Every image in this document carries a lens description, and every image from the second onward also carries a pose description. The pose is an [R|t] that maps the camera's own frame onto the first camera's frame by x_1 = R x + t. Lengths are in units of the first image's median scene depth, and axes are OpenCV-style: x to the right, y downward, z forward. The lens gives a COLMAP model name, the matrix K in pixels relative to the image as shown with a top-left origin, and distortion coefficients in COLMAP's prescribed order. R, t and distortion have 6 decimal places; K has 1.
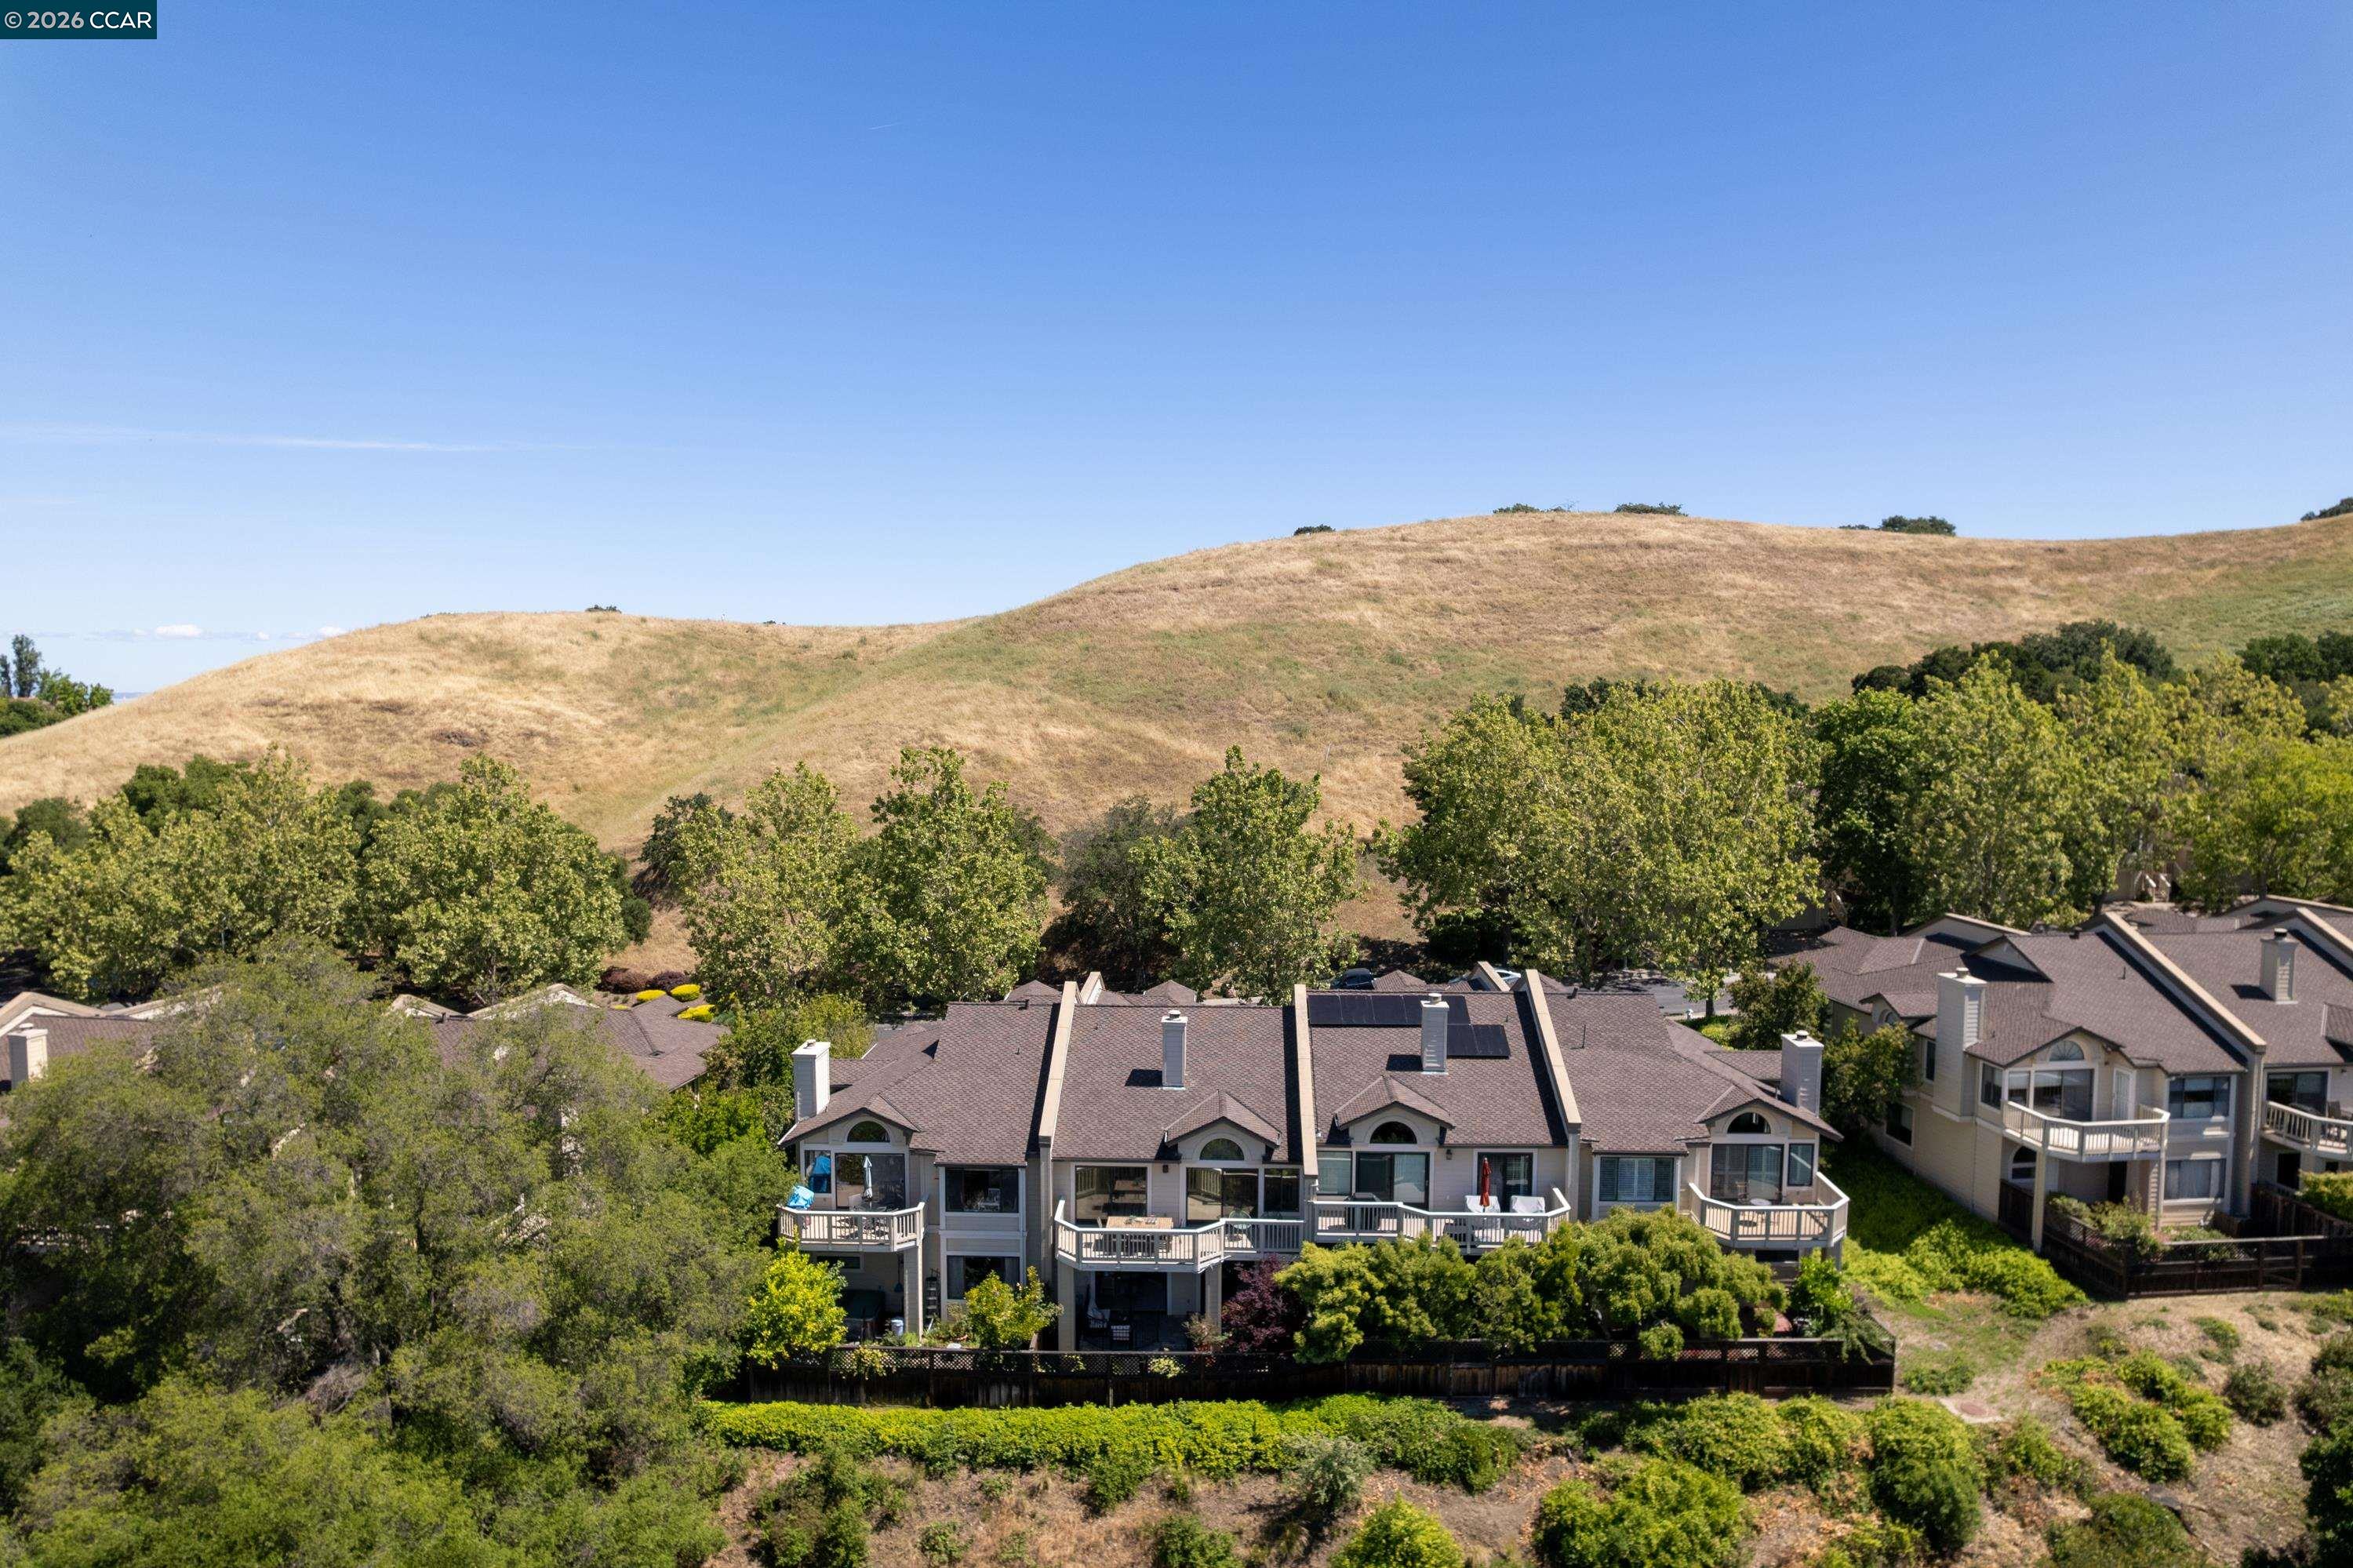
lens RADIAL K [[1498.6, 0, 1174.9], [0, 1498.6, 786.1], [0, 0, 1]] dist [-0.067091, 0.045194]
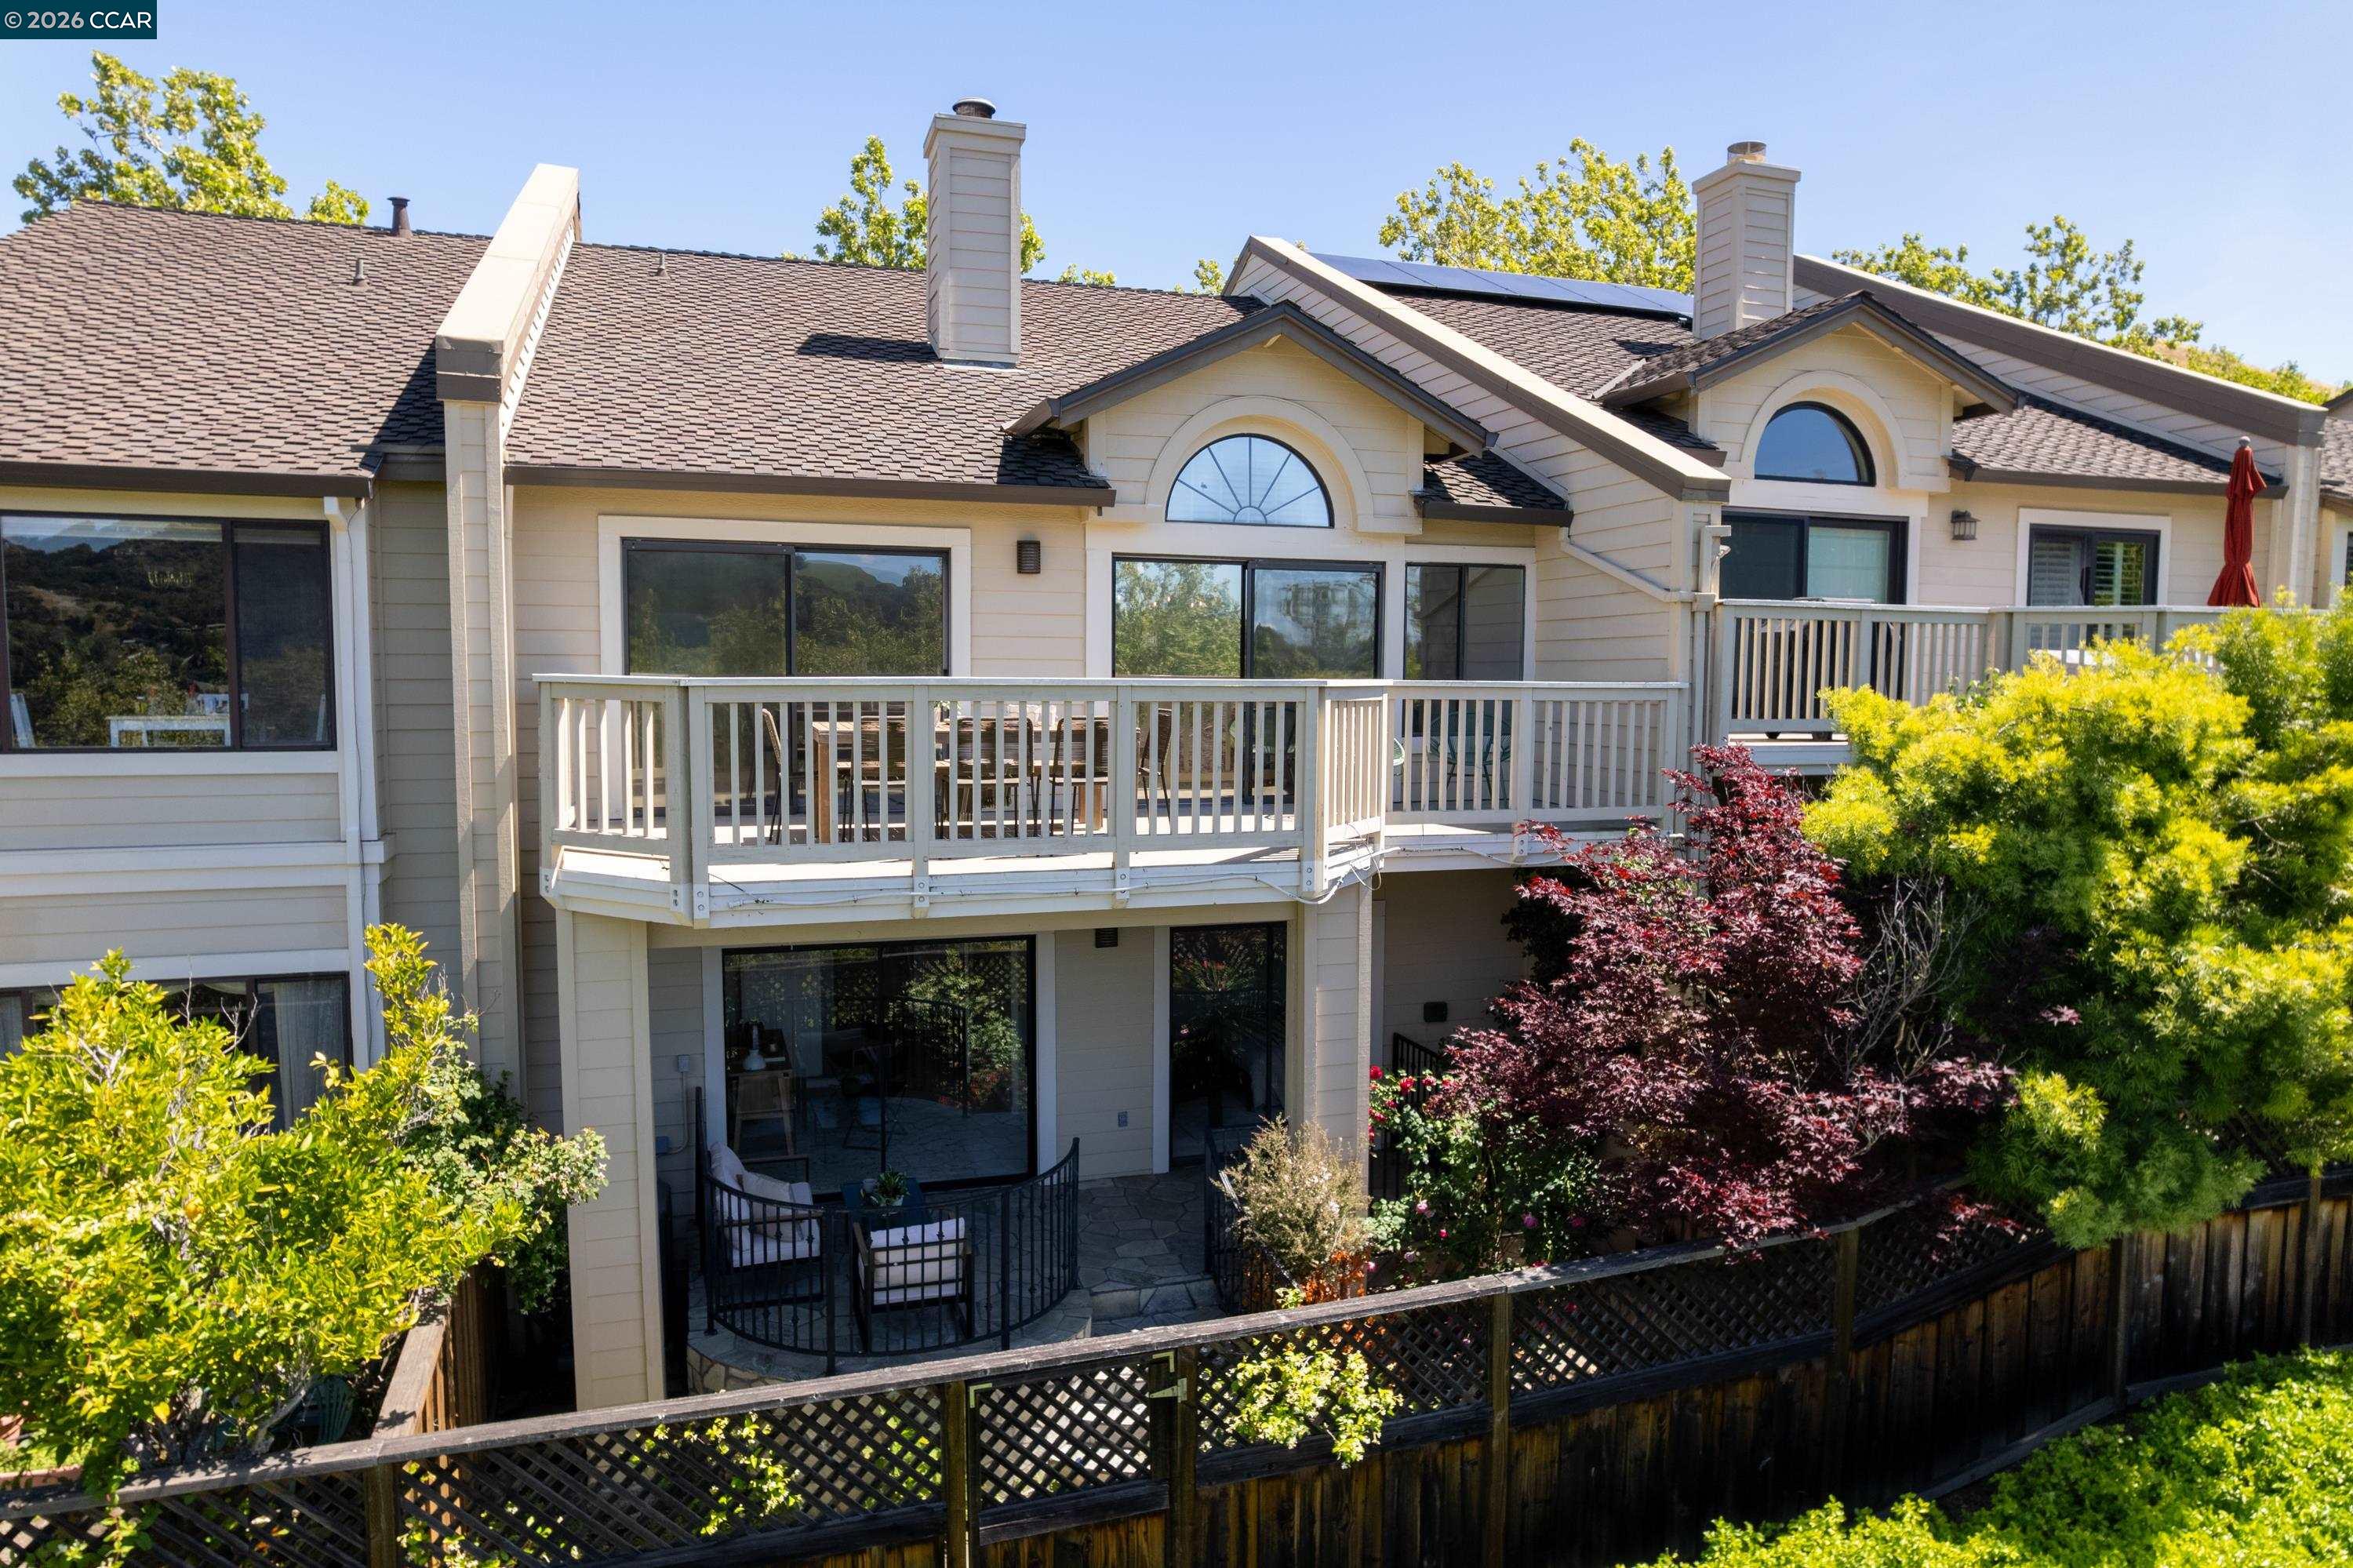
lens RADIAL K [[1498.6, 0, 1176.6], [0, 1498.6, 777.6], [0, 0, 1]] dist [-0.067091, 0.045194]
pose [[0.935181, -0.016208, 0.353799, -0.071193], [0.015505, 0.999868, 0.004824, 0.302911], [-0.353831, 0.000975, 0.935309, 0.803410]]
